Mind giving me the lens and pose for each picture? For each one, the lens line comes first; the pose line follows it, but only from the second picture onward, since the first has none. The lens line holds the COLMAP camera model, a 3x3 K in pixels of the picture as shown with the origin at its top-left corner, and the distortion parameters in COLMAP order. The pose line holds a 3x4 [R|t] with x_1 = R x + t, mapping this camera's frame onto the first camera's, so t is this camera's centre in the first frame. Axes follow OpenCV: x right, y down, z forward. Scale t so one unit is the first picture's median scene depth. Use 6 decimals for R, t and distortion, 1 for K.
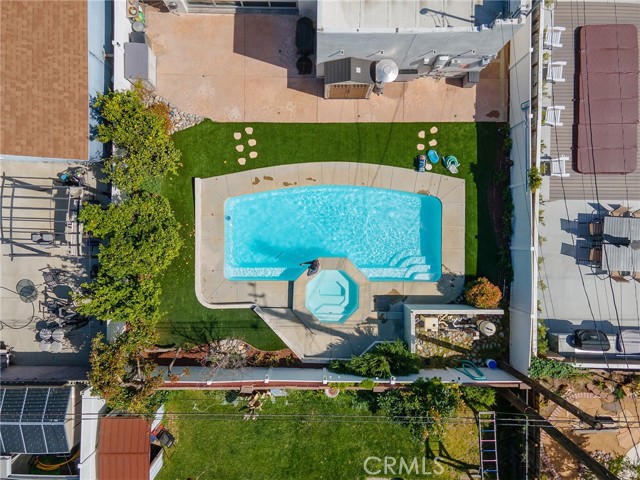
lens RADIAL K [[464.8, 0, 320.0], [0, 464.8, 240.0], [0, 0, 1]] dist [0.050392, 0.000676]
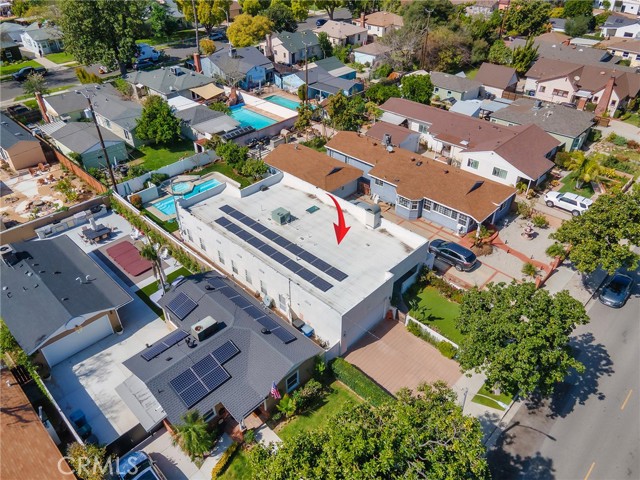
lens RADIAL K [[464.8, 0, 320.1], [0, 464.8, 231.3], [0, 0, 1]] dist [0.048875, 0.000272]
pose [[-0.690836, 0.416691, -0.590859, 1.308392], [-0.722986, -0.391344, 0.569334, -2.353952], [0.006007, 0.820499, 0.571616, -0.498268]]
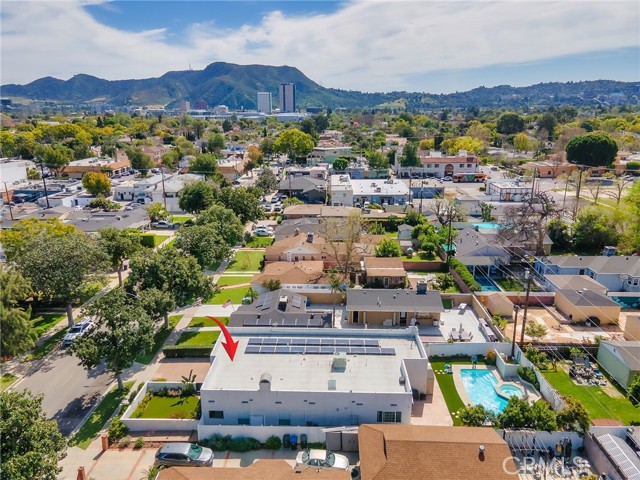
lens RADIAL K [[464.8, 0, 320.0], [0, 464.8, 240.0], [0, 0, 1]] dist [0.050392, 0.000676]
pose [[0.022136, -0.284395, 0.958452, -2.251255], [0.999748, 0.002640, -0.022306, -0.876278], [0.003813, 0.958703, 0.284382, -0.555047]]
